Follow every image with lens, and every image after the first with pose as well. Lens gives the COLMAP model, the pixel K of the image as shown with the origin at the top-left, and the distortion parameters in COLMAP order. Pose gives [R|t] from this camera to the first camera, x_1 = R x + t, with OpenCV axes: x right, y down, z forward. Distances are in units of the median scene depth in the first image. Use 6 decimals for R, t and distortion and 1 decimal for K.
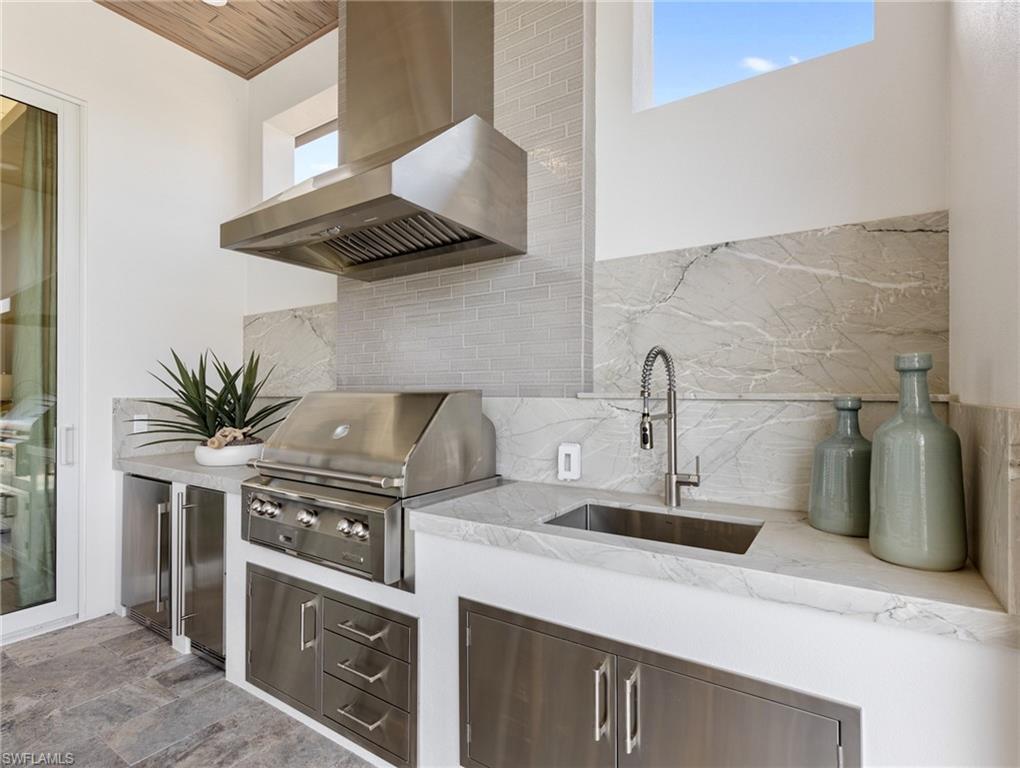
lens RADIAL K [[517.1, 0, 516.0], [0, 517.1, 385.2], [0, 0, 1]] dist [0.011944, 0.000805]
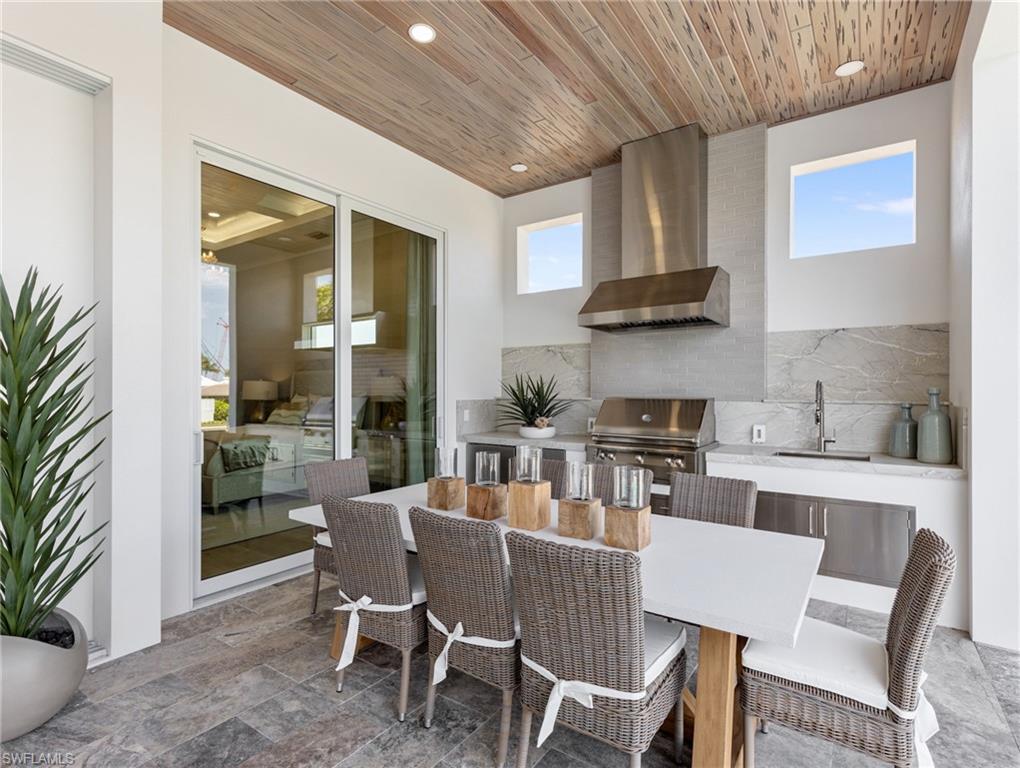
lens RADIAL K [[517.1, 0, 516.0], [0, 517.1, 385.2], [0, 0, 1]] dist [0.011944, 0.000805]
pose [[0.999838, -0.000139, -0.017987, -0.863746], [0.000261, 0.999977, 0.006805, -0.058581], [0.017986, -0.006809, 0.999815, -1.108244]]
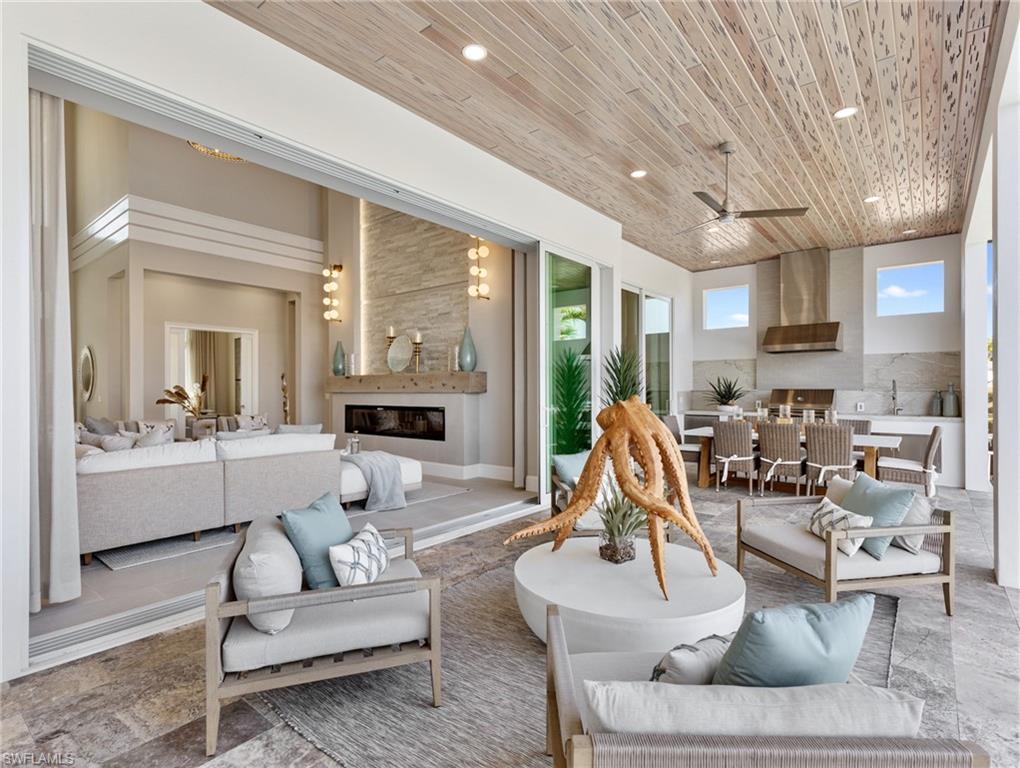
lens RADIAL K [[515.1, 0, 513.0], [0, 515.1, 385.7], [0, 0, 1]] dist [0.001202, 0.000303]
pose [[0.995487, -0.003695, -0.094829, -2.289610], [0.004363, 0.999967, 0.006841, -0.054188], [0.094800, -0.007224, 0.995470, -3.339654]]
